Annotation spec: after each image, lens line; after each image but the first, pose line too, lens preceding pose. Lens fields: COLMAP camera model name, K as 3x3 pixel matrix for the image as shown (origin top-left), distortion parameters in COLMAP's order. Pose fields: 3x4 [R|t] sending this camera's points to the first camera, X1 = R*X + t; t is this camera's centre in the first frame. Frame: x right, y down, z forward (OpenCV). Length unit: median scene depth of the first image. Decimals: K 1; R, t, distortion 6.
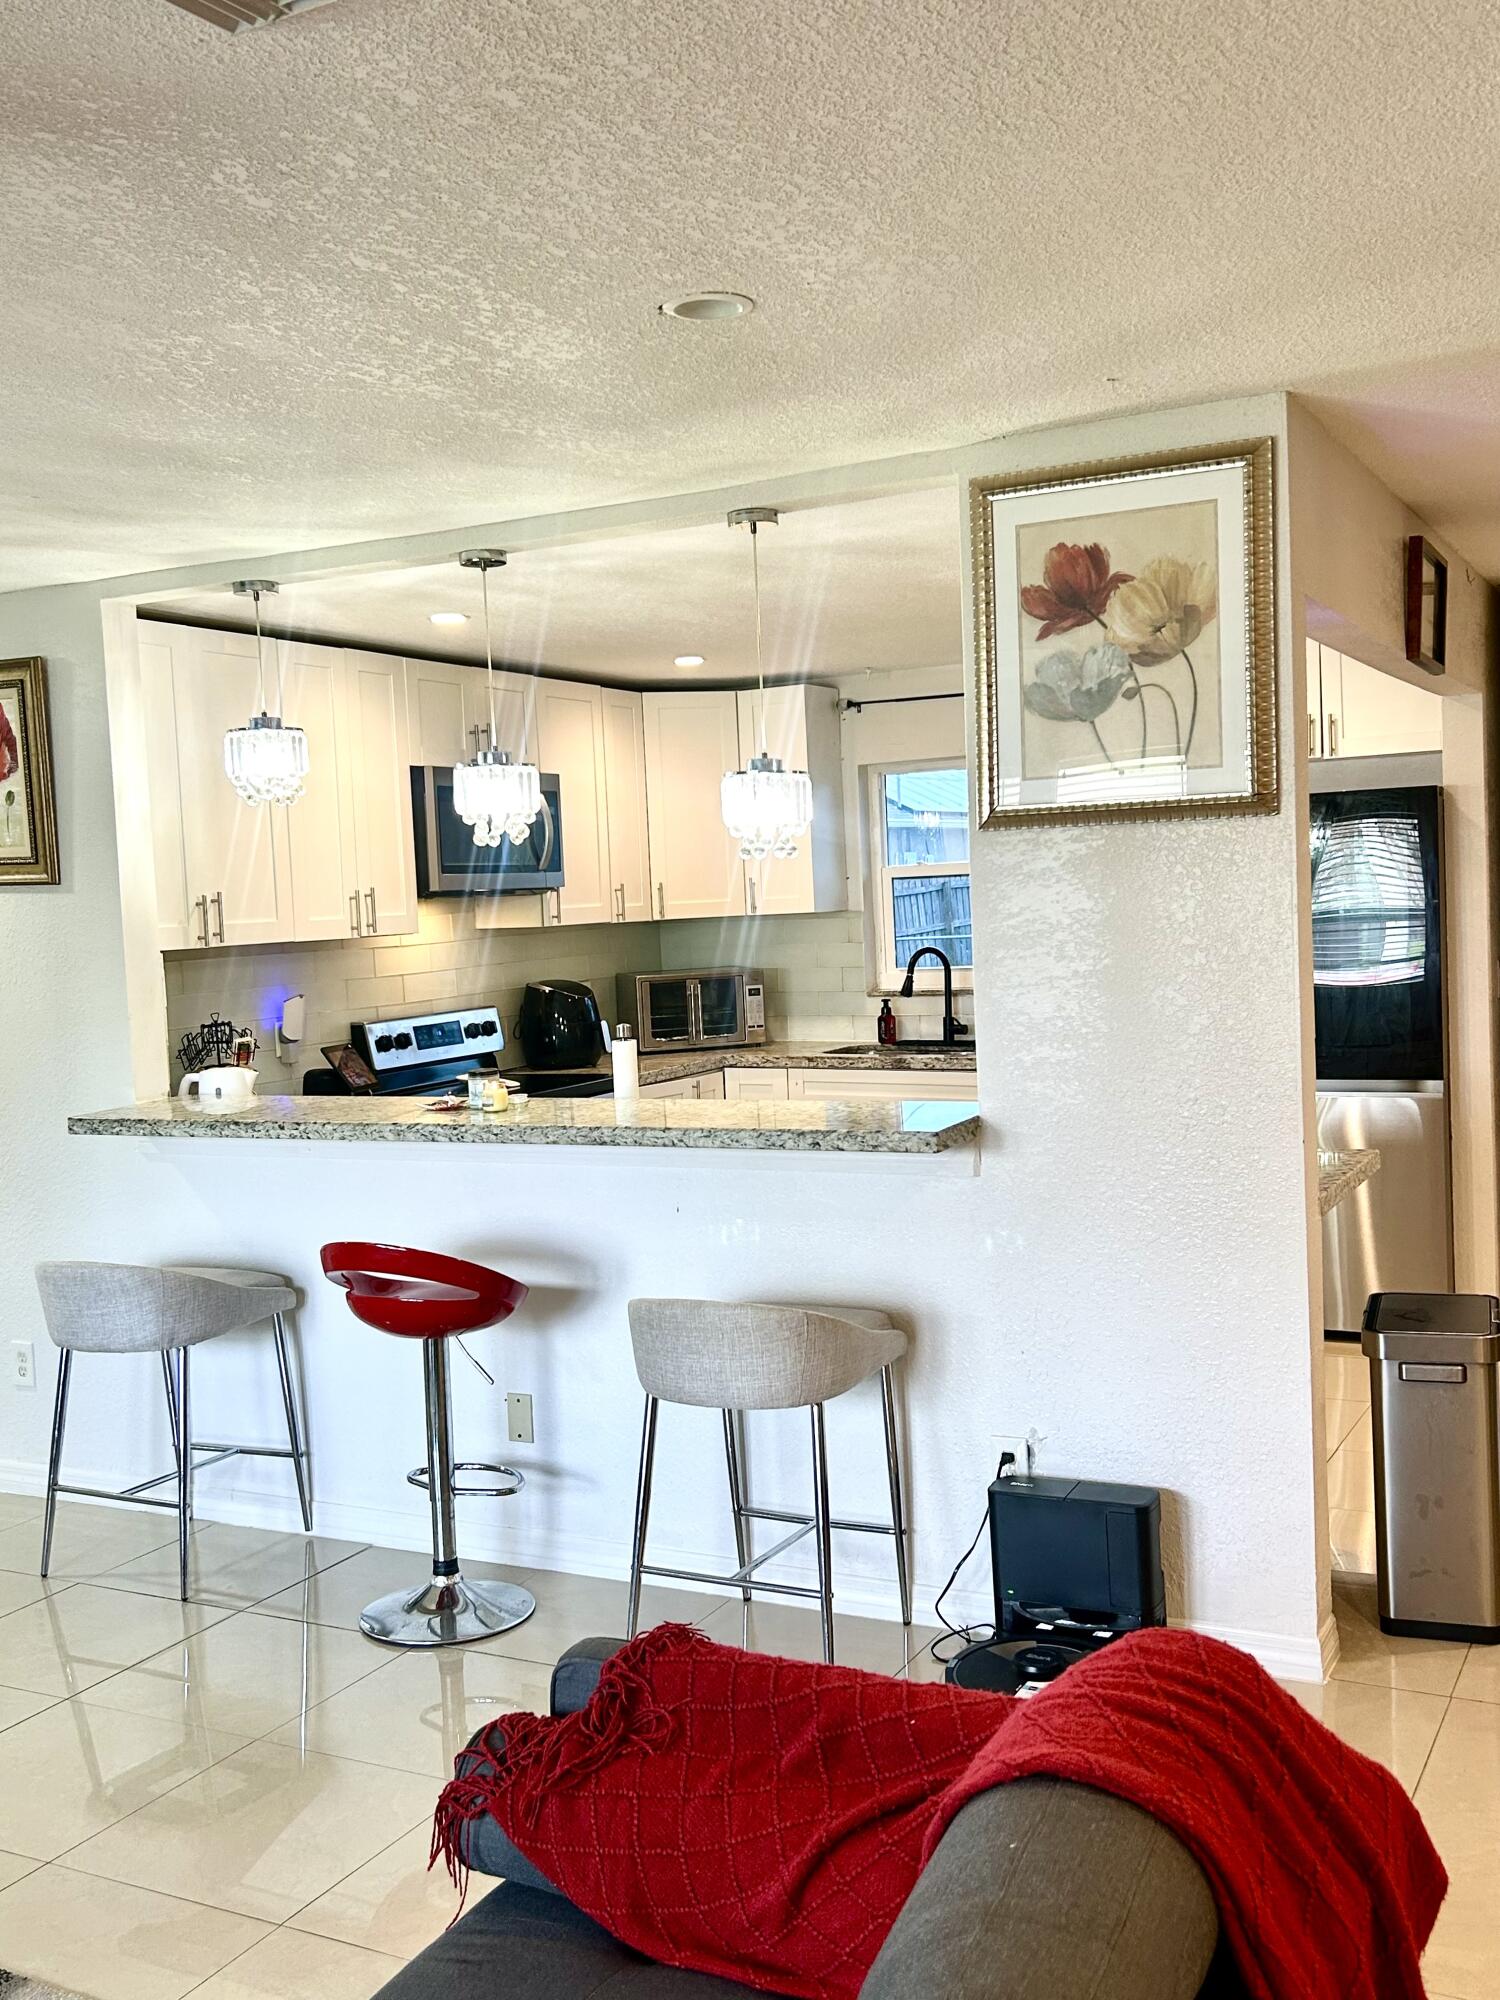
lens RADIAL K [[1914.1, 0, 755.1], [0, 1914.1, 1008.6], [0, 0, 1]] dist [0.047301, 0.000000]
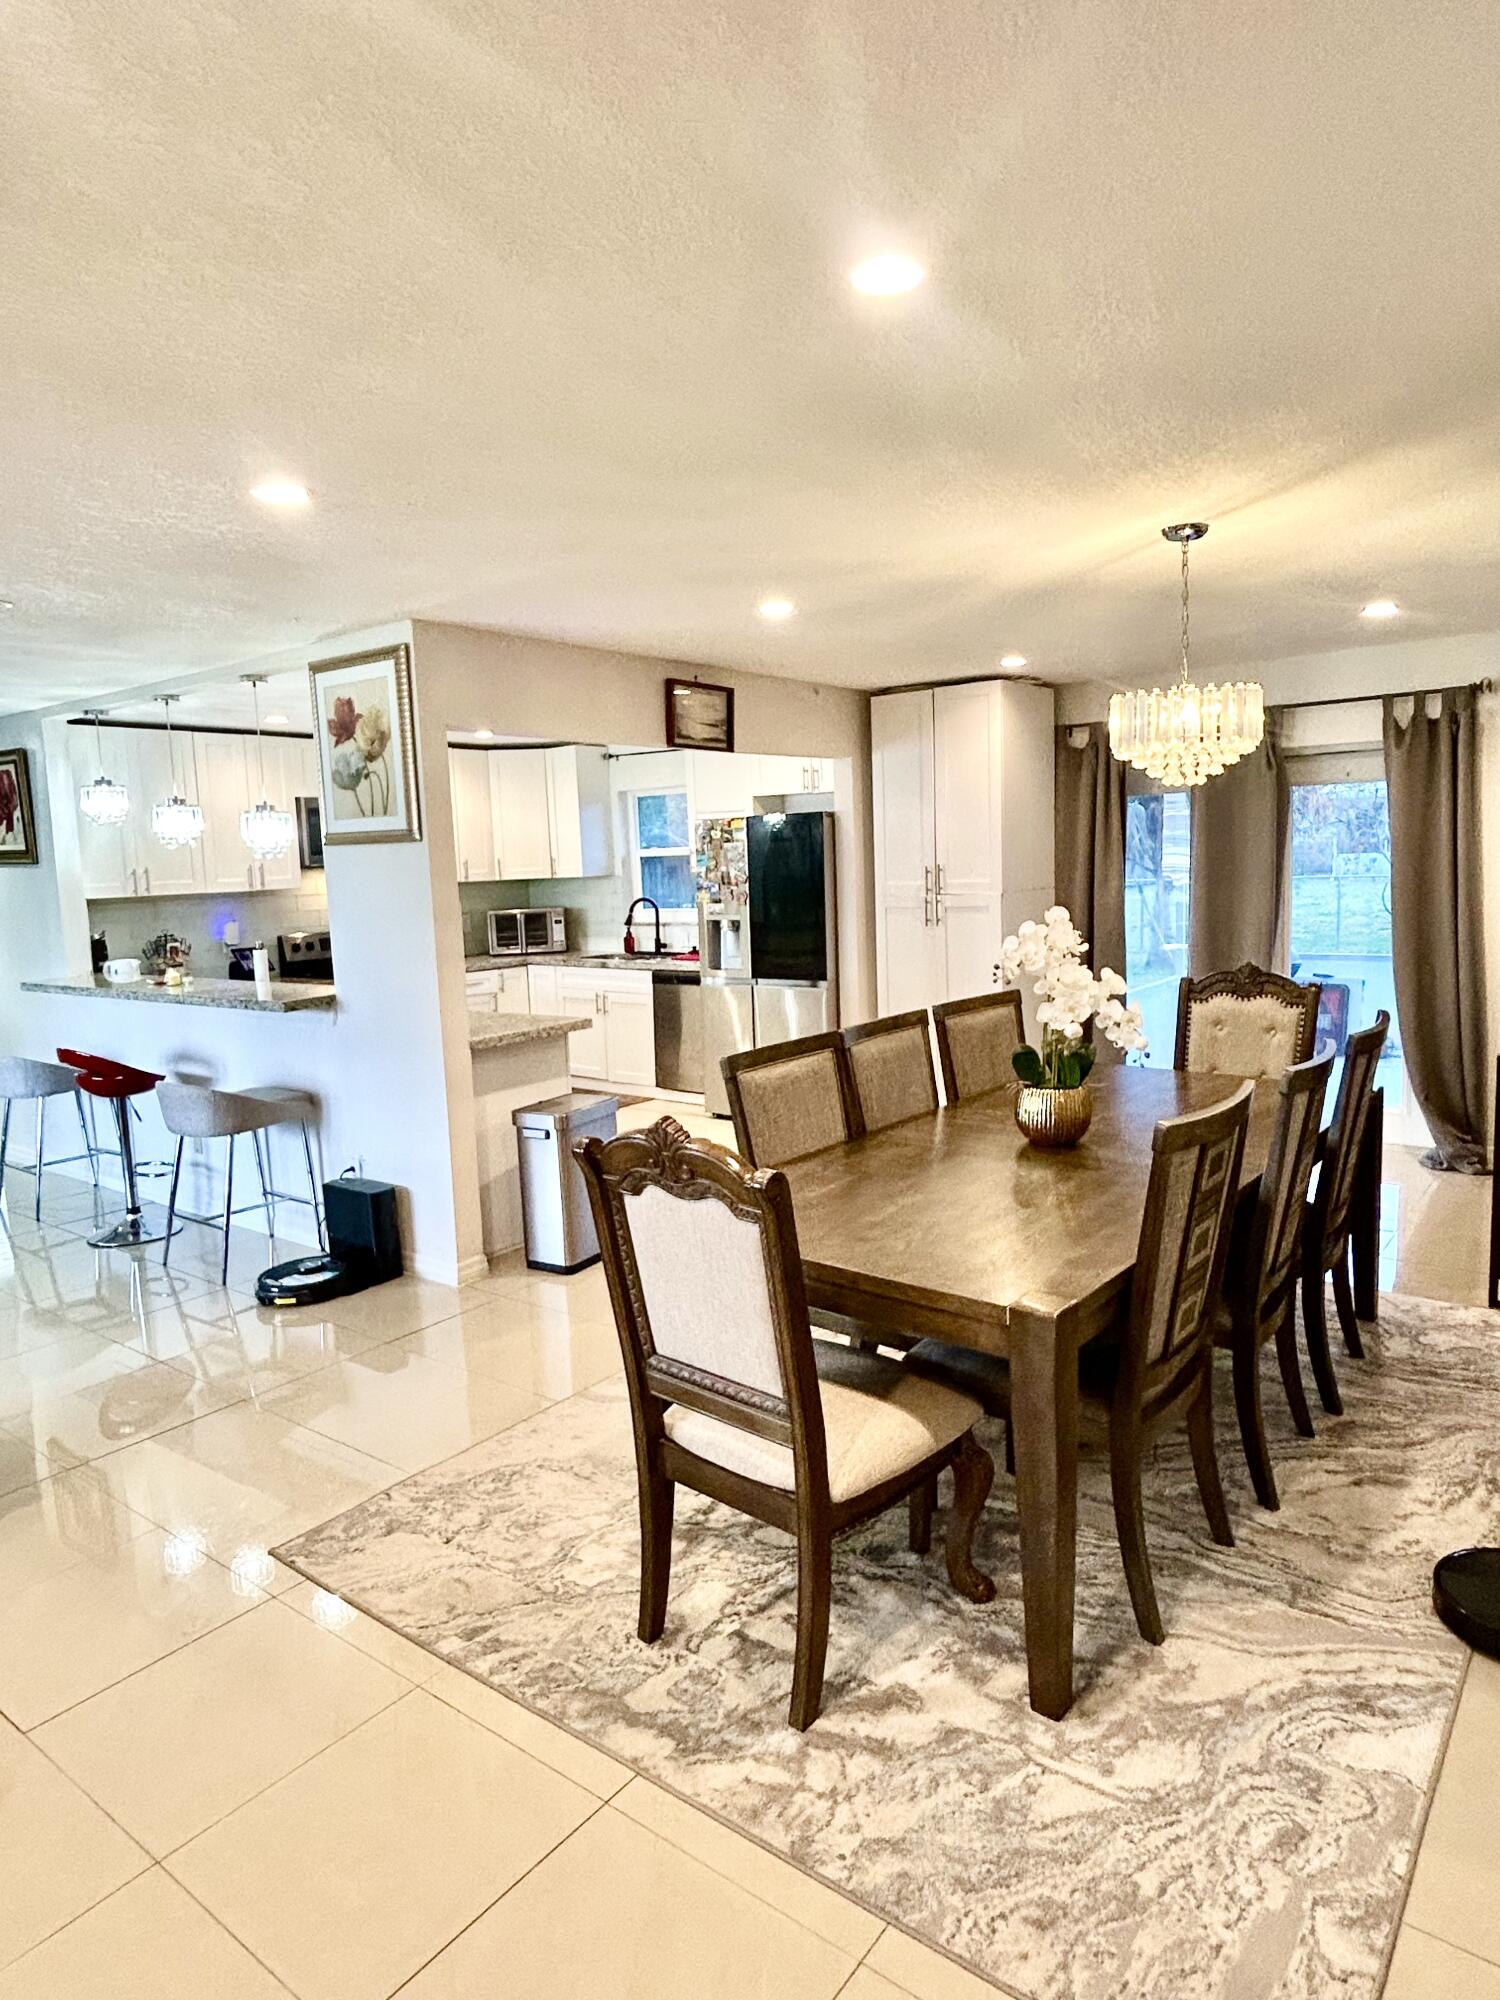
lens RADIAL K [[1207.5, 0, 755.5], [0, 1207.5, 1005.8], [0, 0, 1]] dist [-0.006971, 0.002443]
pose [[0.985762, 0.029016, -0.165623, 0.610615], [-0.017697, 0.997431, 0.069417, -0.019987], [0.167211, -0.065498, 0.983743, -0.105994]]
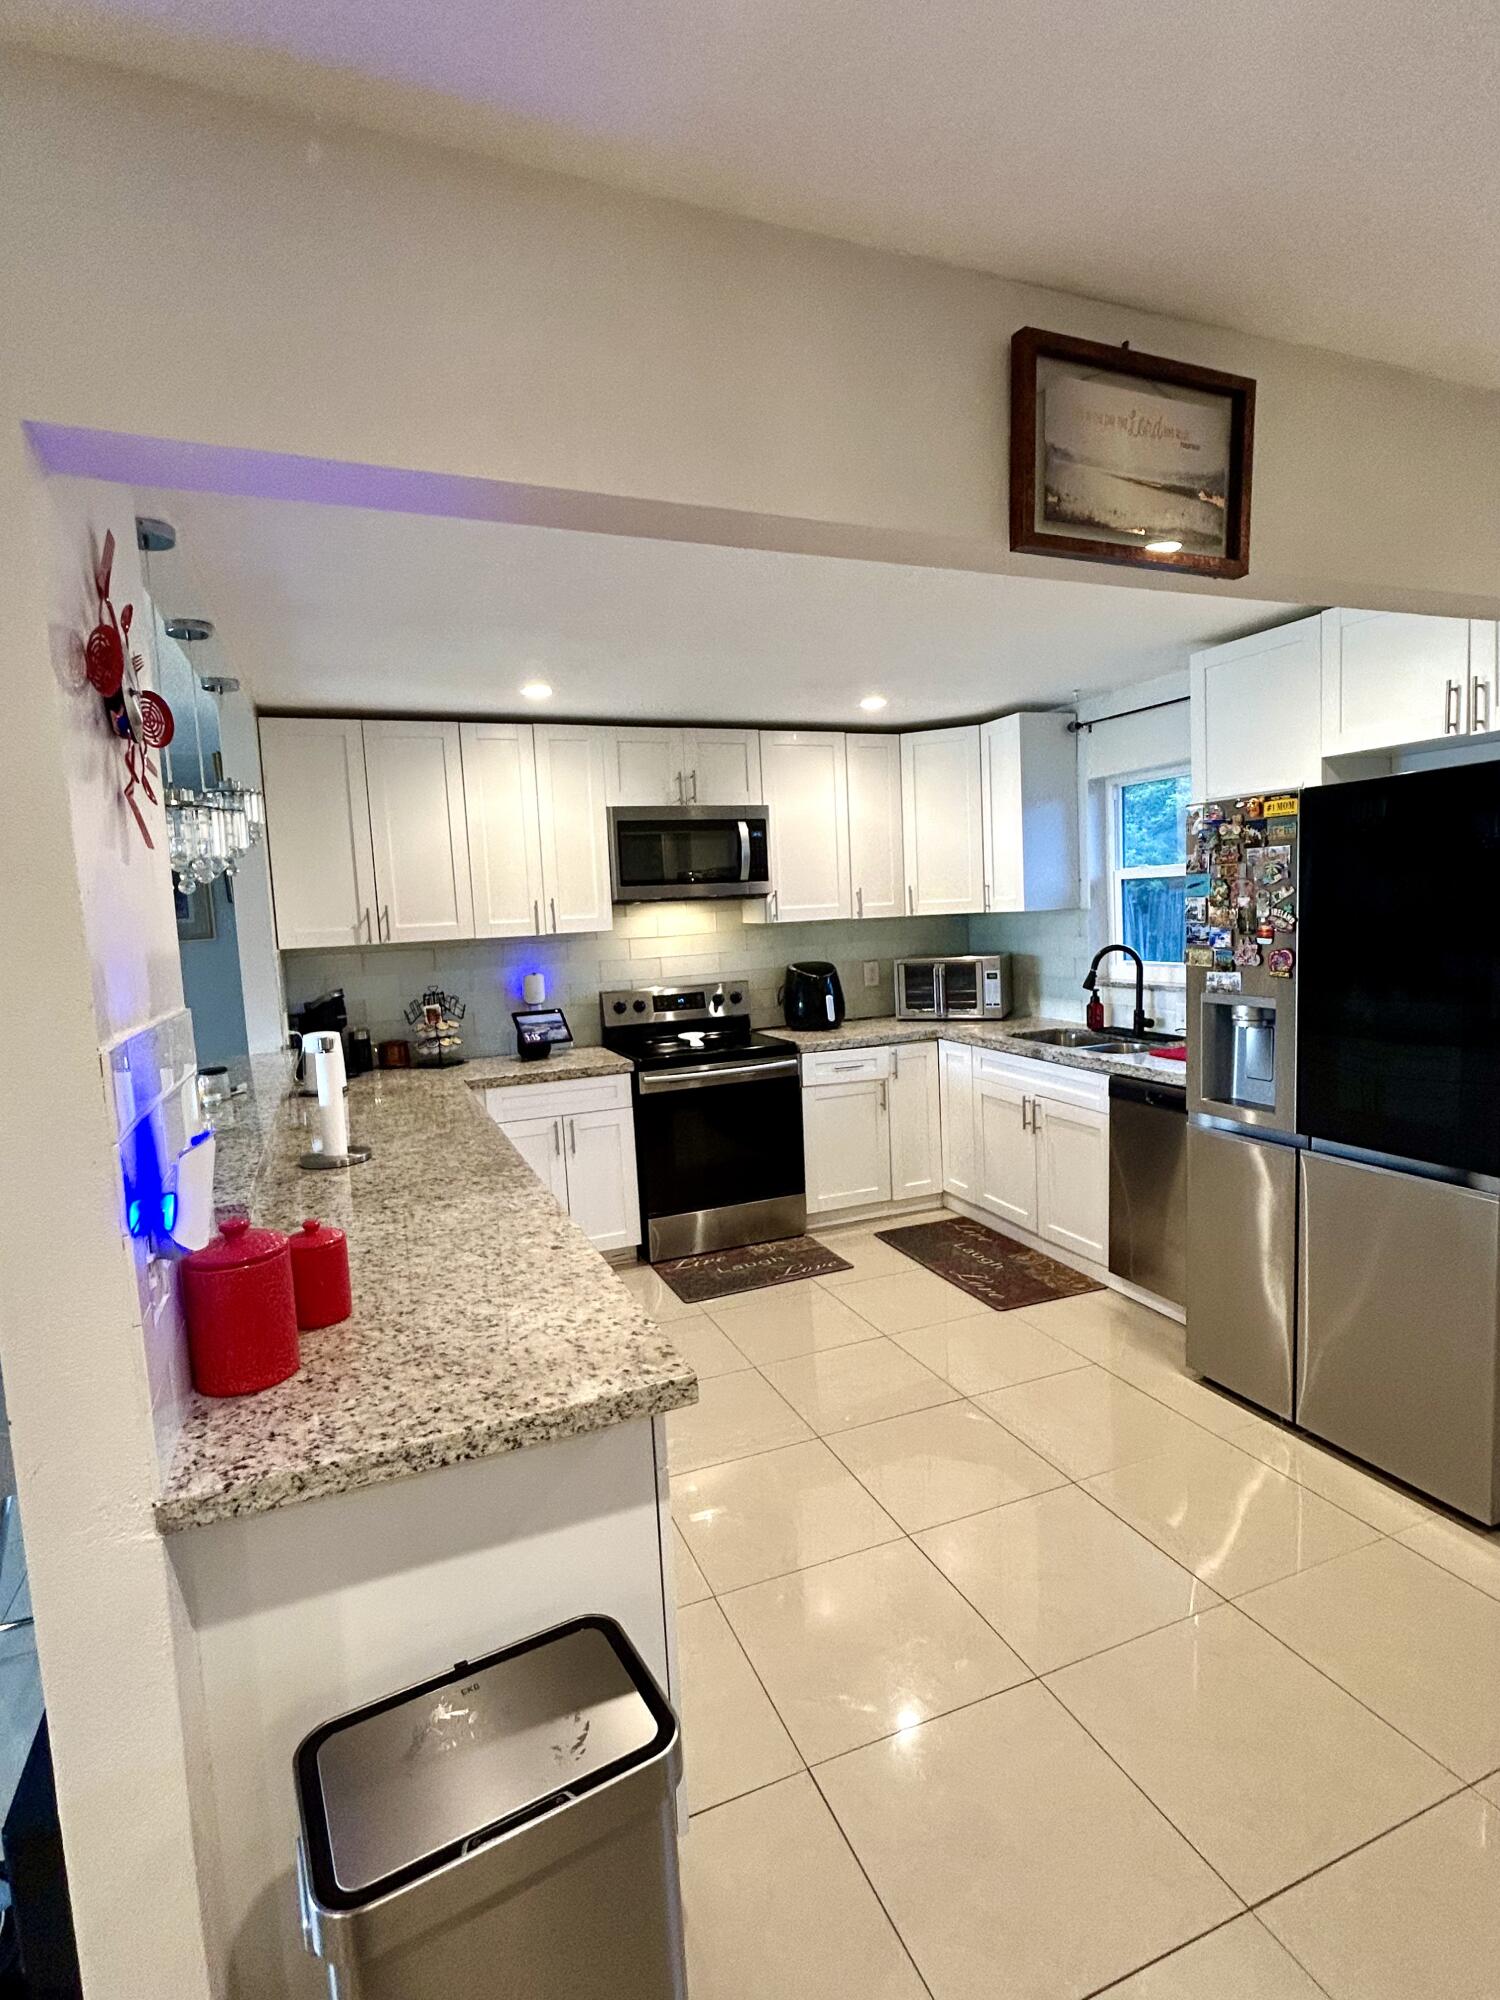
lens RADIAL K [[990.9, 0, 748.1], [0, 990.9, 1002.3], [0, 0, 1]] dist [-0.001621, -0.000588]
pose [[0.761367, 0.069388, -0.644598, 0.482018], [-0.024165, 0.996602, 0.078738, -0.063130], [0.647871, -0.044372, 0.760457, 0.710558]]
